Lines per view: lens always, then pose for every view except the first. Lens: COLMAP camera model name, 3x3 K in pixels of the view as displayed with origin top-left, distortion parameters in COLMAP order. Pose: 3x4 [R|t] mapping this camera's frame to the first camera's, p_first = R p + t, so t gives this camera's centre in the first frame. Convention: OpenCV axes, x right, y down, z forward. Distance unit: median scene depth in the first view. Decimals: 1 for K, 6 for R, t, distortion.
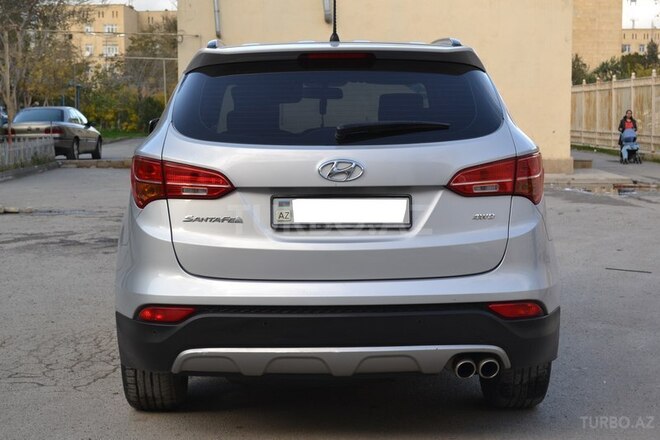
lens RADIAL K [[1193.2, 0, 330.0], [0, 1193.2, 220.1], [0, 0, 1]] dist [-0.032519, 0.000000]
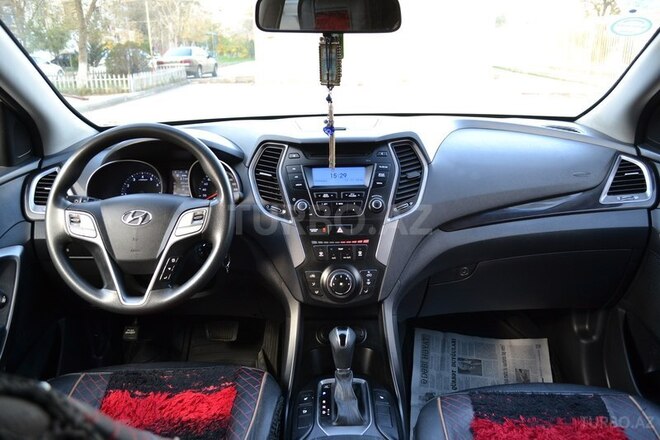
lens RADIAL K [[520.4, 0, 329.5], [0, 520.4, 220.8], [0, 0, 1]] dist [-0.079006, 0.006444]
pose [[0.999351, -0.010988, -0.034296, -0.000603], [0.018791, 0.971496, 0.236311, -0.022986], [0.030722, -0.236802, 0.971072, 0.230423]]
